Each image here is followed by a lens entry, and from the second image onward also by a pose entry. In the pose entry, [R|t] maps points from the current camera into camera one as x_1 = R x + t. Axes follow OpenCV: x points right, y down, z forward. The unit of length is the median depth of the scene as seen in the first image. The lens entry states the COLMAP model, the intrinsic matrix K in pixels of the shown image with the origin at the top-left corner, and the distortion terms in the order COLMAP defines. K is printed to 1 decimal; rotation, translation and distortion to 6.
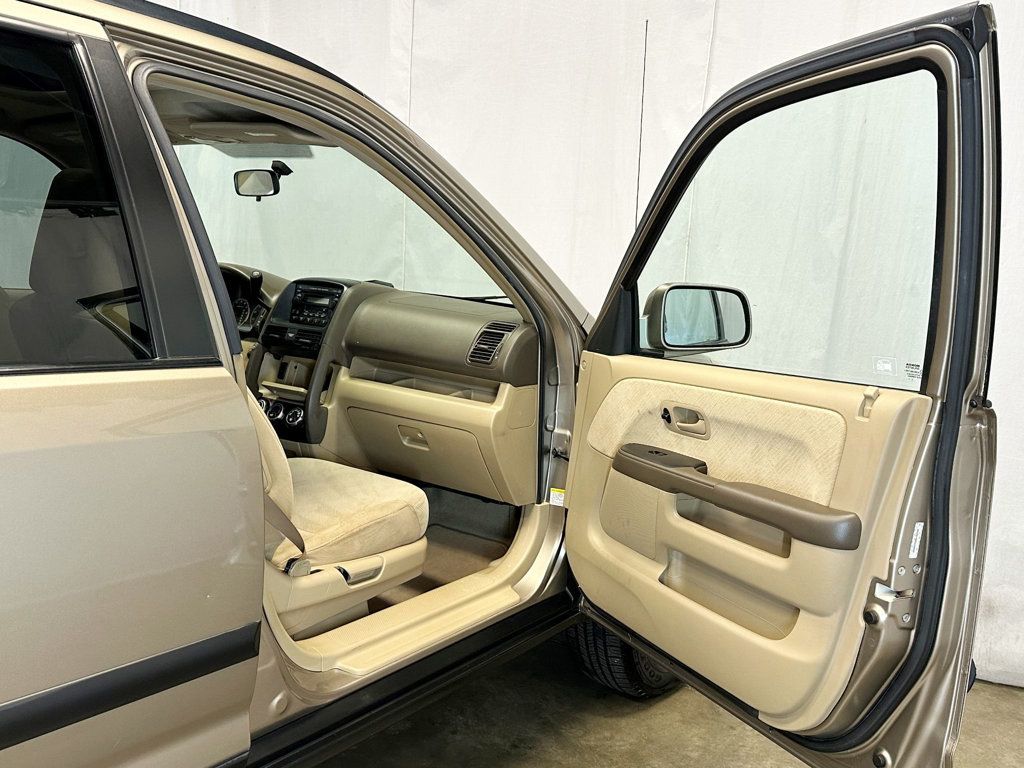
lens RADIAL K [[934.5, 0, 512.0], [0, 934.5, 384.0], [0, 0, 1]] dist [0.235830, -0.550880]
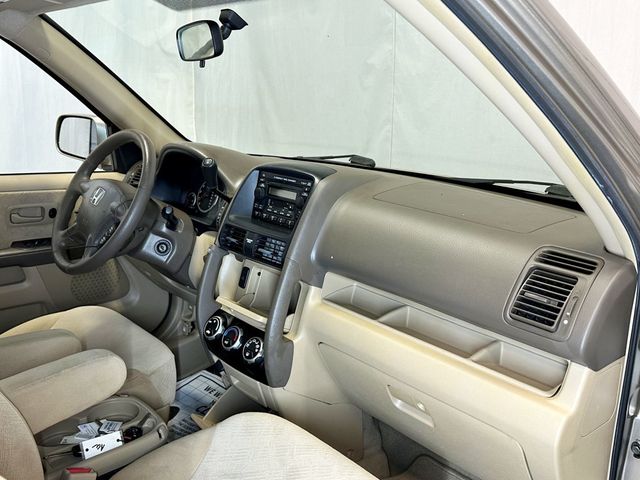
lens RADIAL K [[584.1, 0, 320.0], [0, 584.1, 240.0], [0, 0, 1]] dist [0.235830, -0.550880]
pose [[0.981410, 0.015524, -0.191293, -0.084746], [0.002759, 0.995479, 0.094940, -0.101035], [0.191902, -0.093703, 0.976931, 0.547002]]
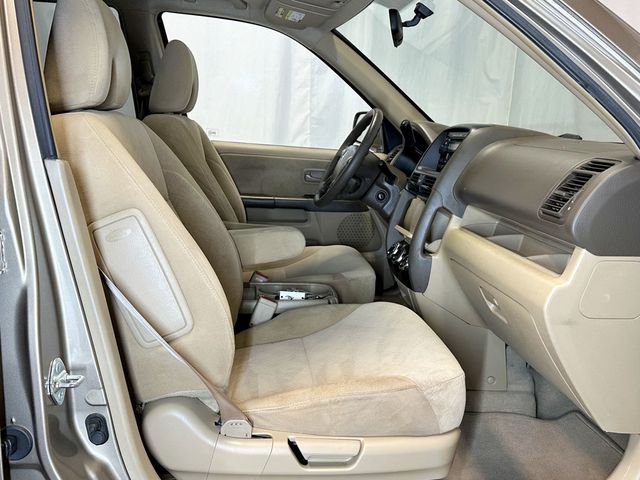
lens RADIAL K [[584.1, 0, 320.0], [0, 584.1, 240.0], [0, 0, 1]] dist [0.235830, -0.550880]
pose [[0.683981, 0.097051, -0.723016, 0.155261], [-0.097033, 0.994408, 0.041685, -0.005857], [0.723018, 0.041644, 0.689573, 0.504384]]
